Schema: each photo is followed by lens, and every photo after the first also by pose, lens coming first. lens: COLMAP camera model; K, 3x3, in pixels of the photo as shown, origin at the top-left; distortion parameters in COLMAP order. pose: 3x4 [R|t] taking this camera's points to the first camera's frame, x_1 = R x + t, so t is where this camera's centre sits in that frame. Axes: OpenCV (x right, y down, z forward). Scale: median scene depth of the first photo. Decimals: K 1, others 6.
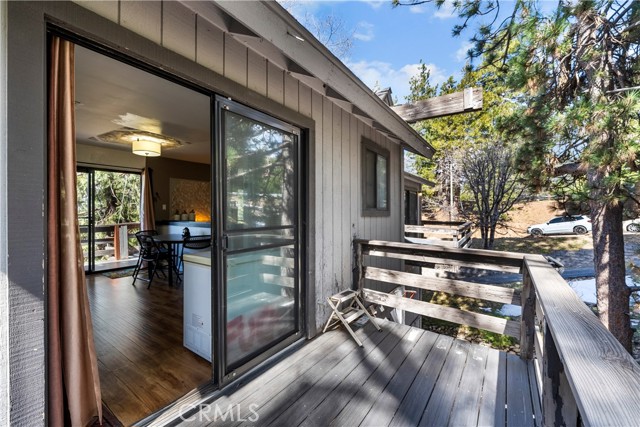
lens RADIAL K [[271.1, 0, 315.6], [0, 271.1, 214.7], [0, 0, 1]] dist [-0.000099, -0.000813]
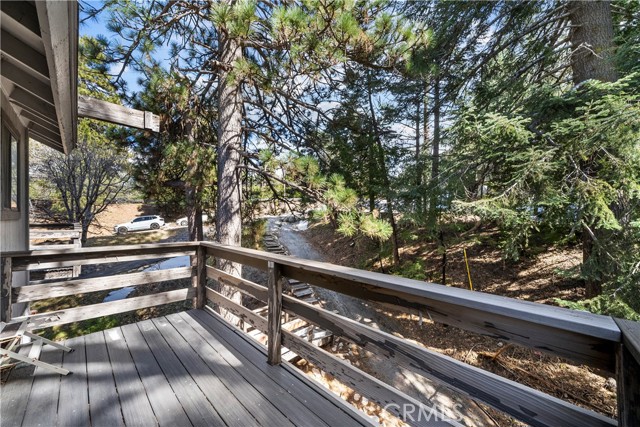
lens RADIAL K [[236.3, 0, 316.4], [0, 236.3, 214.1], [0, 0, 1]] dist [-0.001548, -0.000027]
pose [[0.145974, 0.000634, 0.989288, -0.200869], [0.001568, 0.999998, -0.000873, -0.004522], [-0.989287, 0.001679, 0.145973, 0.055879]]
